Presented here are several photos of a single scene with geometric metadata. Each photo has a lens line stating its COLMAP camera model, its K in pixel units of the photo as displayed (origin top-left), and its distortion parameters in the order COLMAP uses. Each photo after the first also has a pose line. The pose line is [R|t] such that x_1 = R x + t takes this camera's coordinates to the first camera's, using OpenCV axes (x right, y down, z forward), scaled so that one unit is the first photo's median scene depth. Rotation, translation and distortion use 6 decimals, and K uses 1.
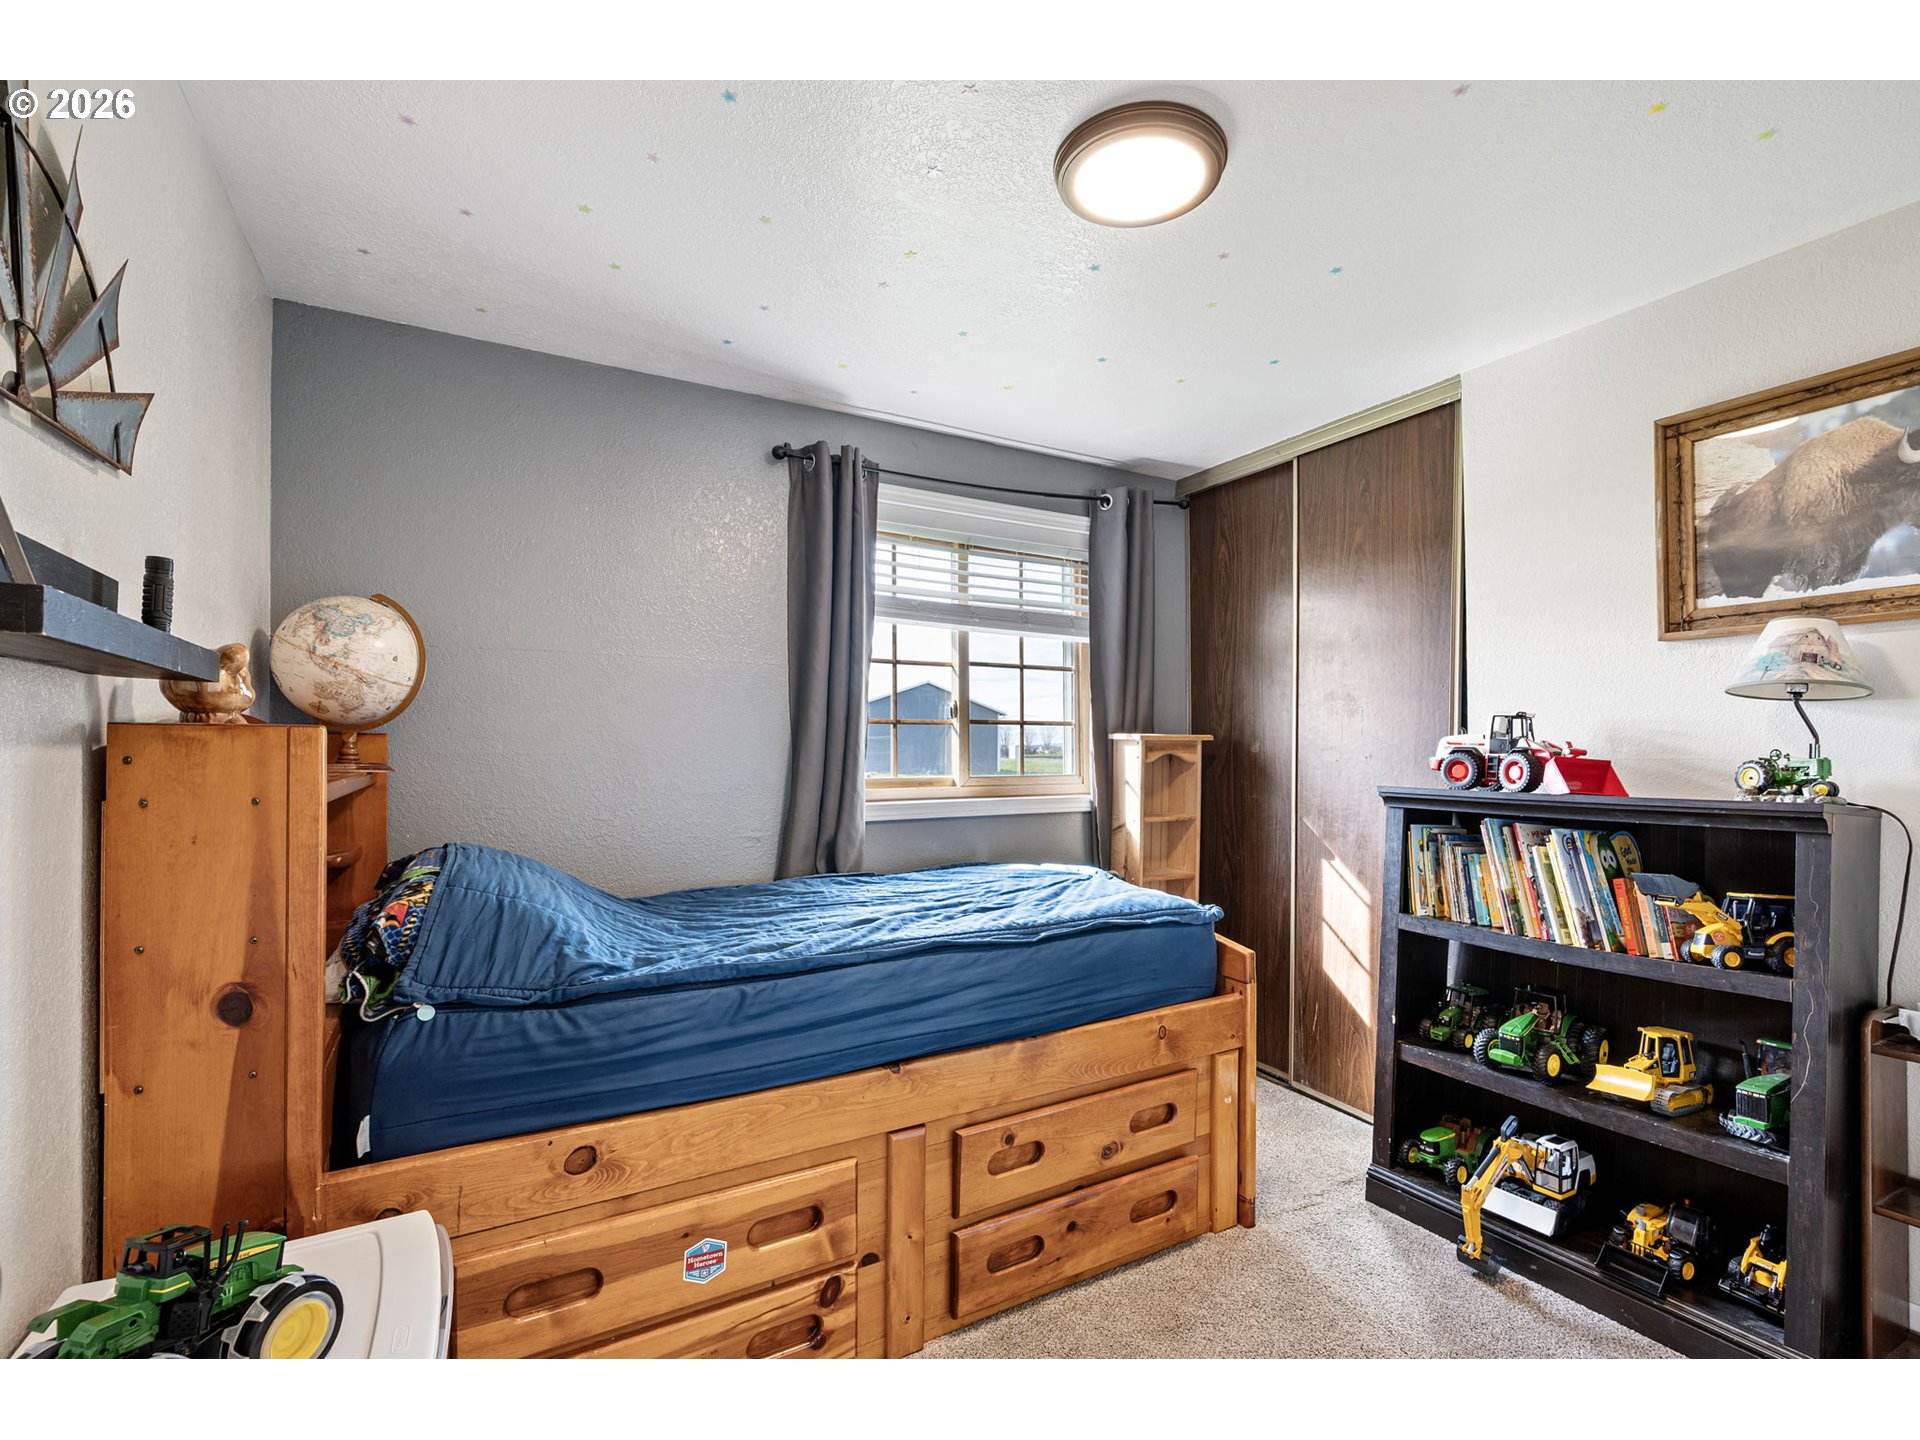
lens RADIAL K [[875.8, 0, 965.9], [0, 875.8, 736.6], [0, 0, 1]] dist [0.000651, -0.000012]
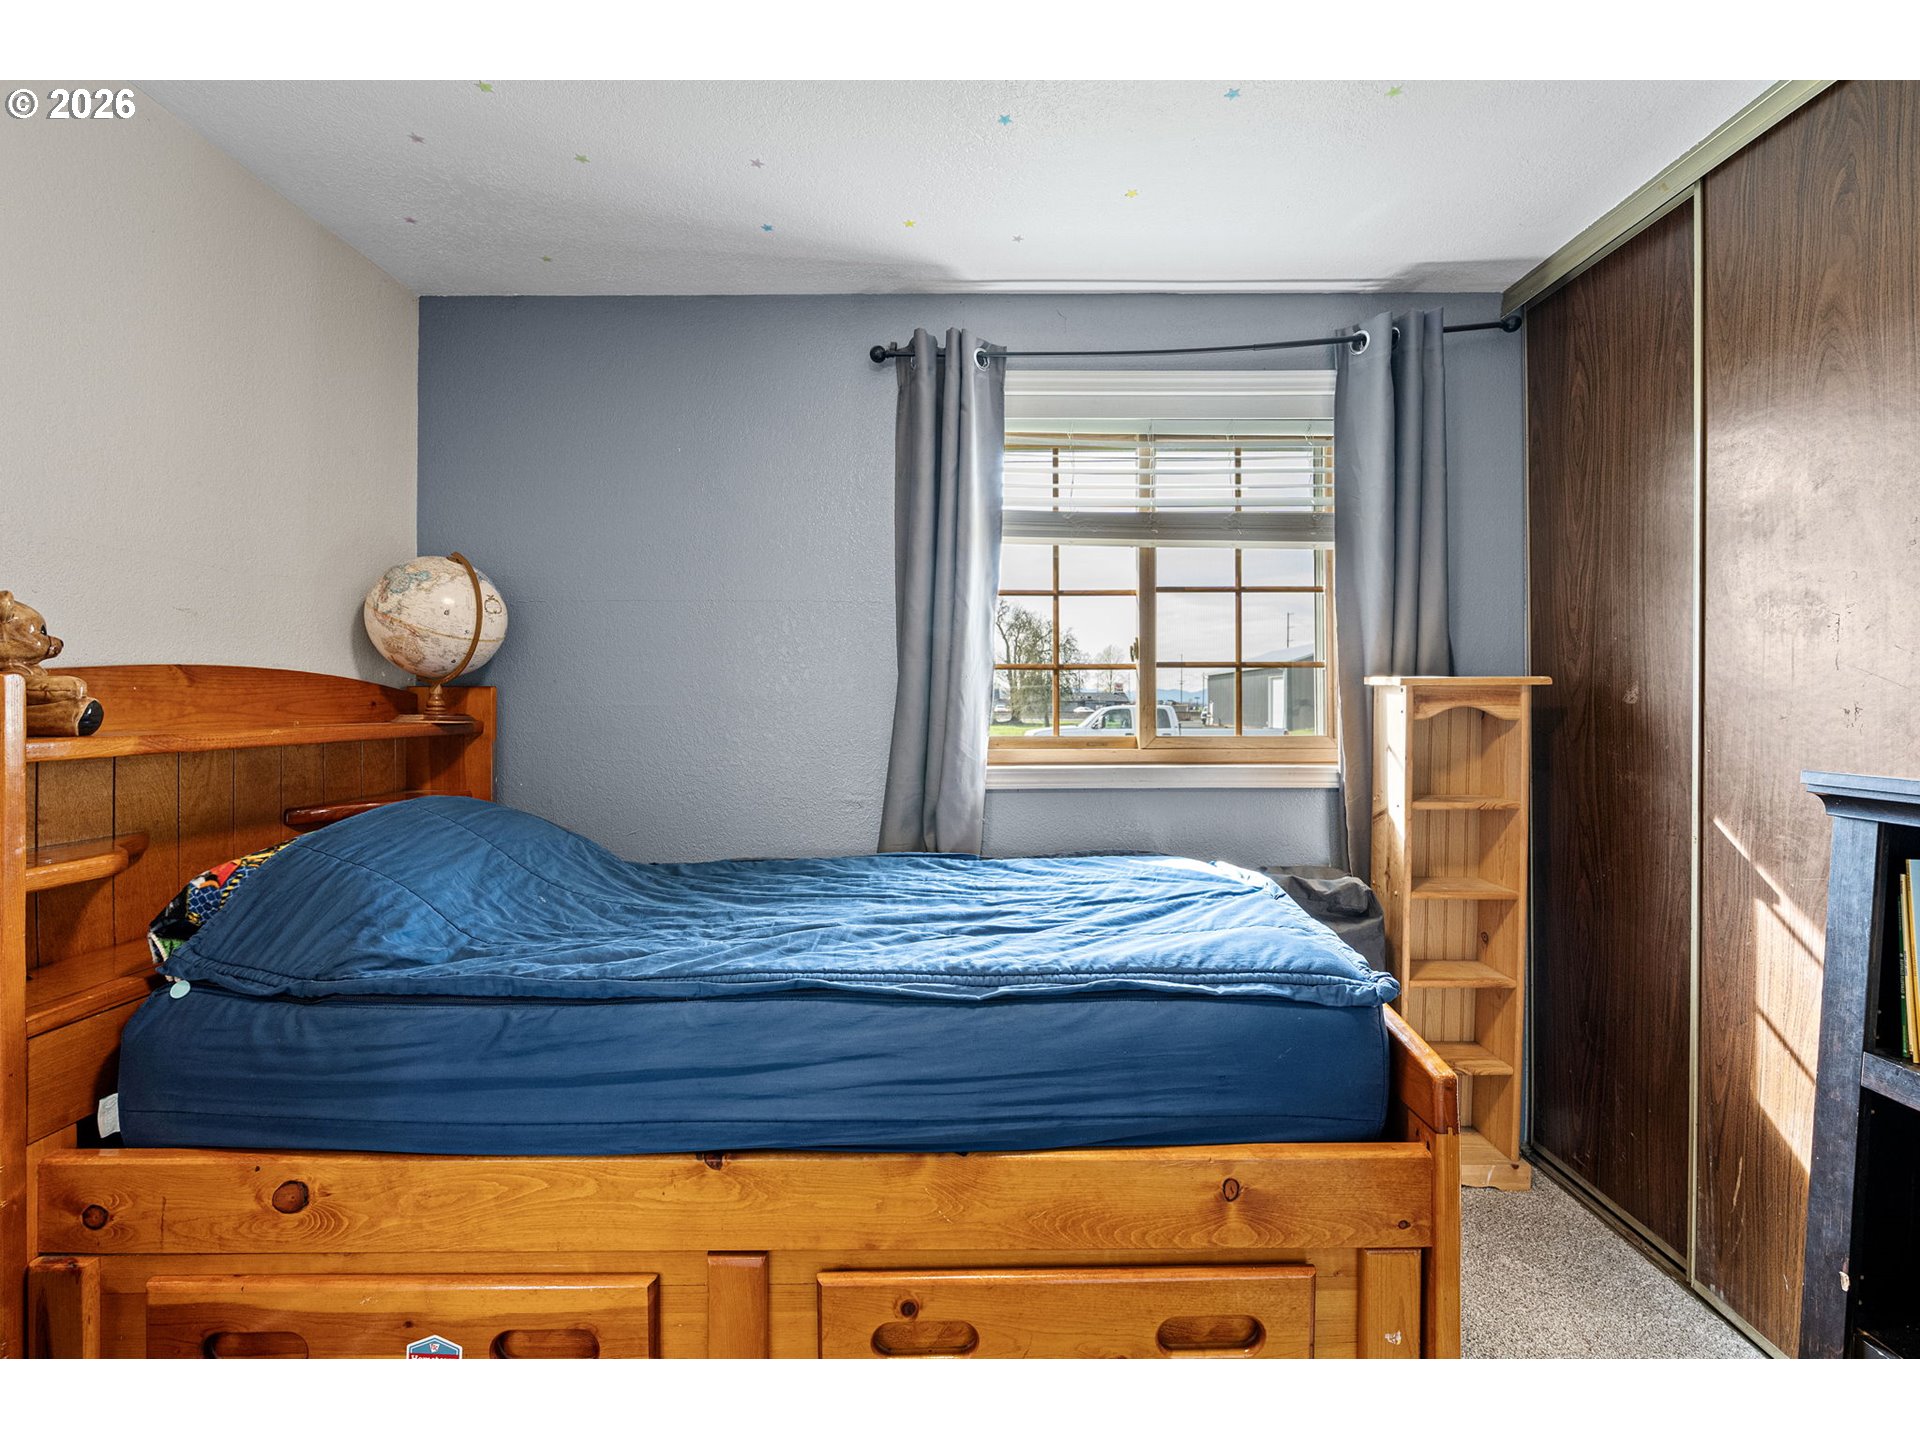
lens RADIAL K [[827.1, 0, 963.2], [0, 827.1, 698.0], [0, 0, 1]] dist [-0.000603, -0.000606]
pose [[0.867238, -0.005977, -0.497858, 0.259114], [0.009076, 0.999952, 0.003804, 0.009459], [0.497811, -0.007817, 0.867250, 0.337362]]
